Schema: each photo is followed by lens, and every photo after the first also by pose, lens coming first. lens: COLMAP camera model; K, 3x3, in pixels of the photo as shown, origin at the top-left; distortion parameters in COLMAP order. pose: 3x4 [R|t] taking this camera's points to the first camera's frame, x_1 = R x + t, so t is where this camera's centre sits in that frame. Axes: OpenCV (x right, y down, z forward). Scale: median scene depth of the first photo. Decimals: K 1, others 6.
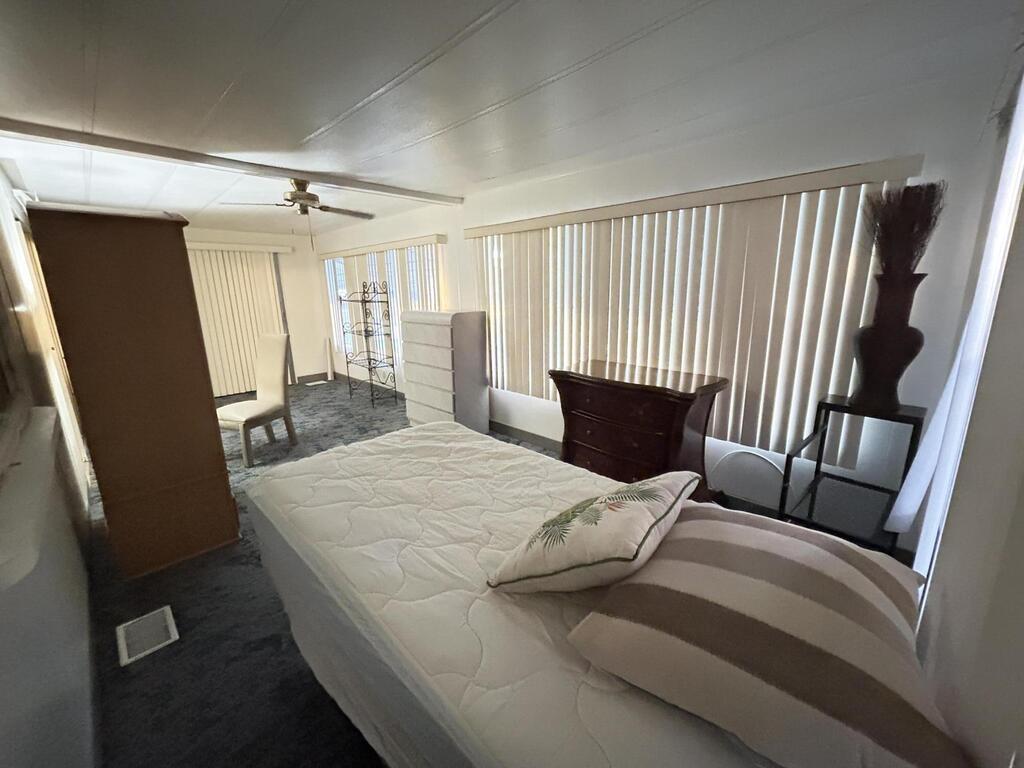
lens RADIAL K [[412.7, 0, 512.0], [0, 412.7, 384.0], [0, 0, 1]] dist [-0.000039, 0.000118]
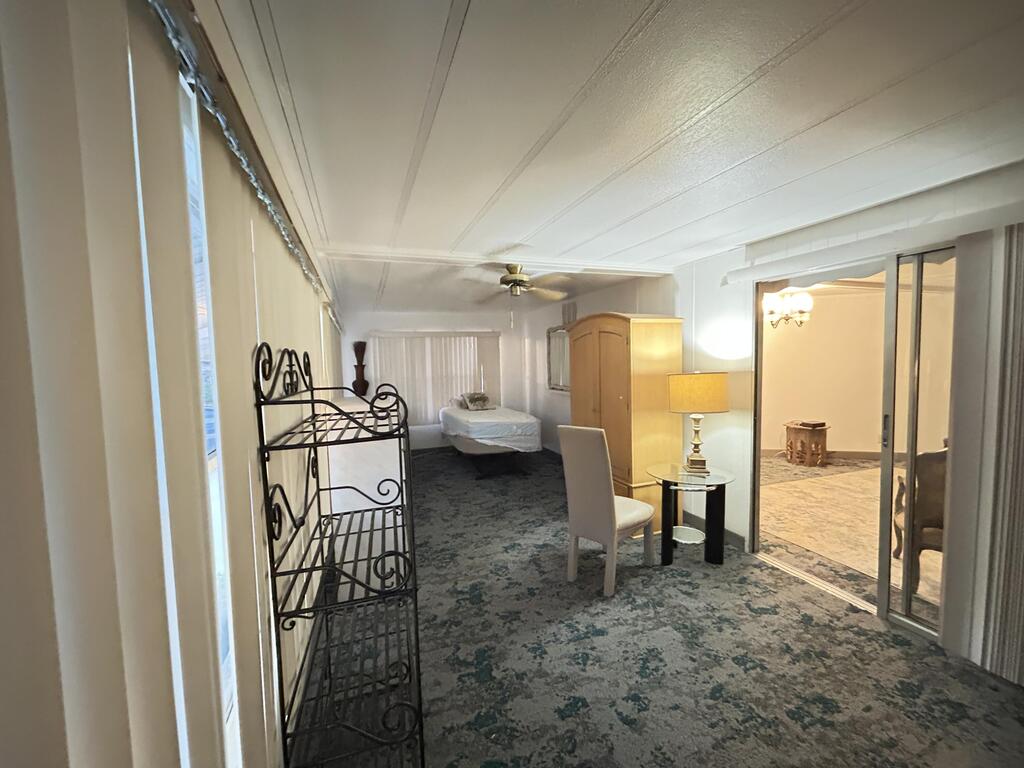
lens RADIAL K [[412.7, 0, 512.0], [0, 412.7, 384.0], [0, 0, 1]] dist [-0.000039, 0.000118]
pose [[-0.905504, 0.008699, 0.424249, -0.627606], [0.130910, 0.956750, 0.259792, -0.313510], [-0.403640, 0.290781, -0.867480, 1.325545]]
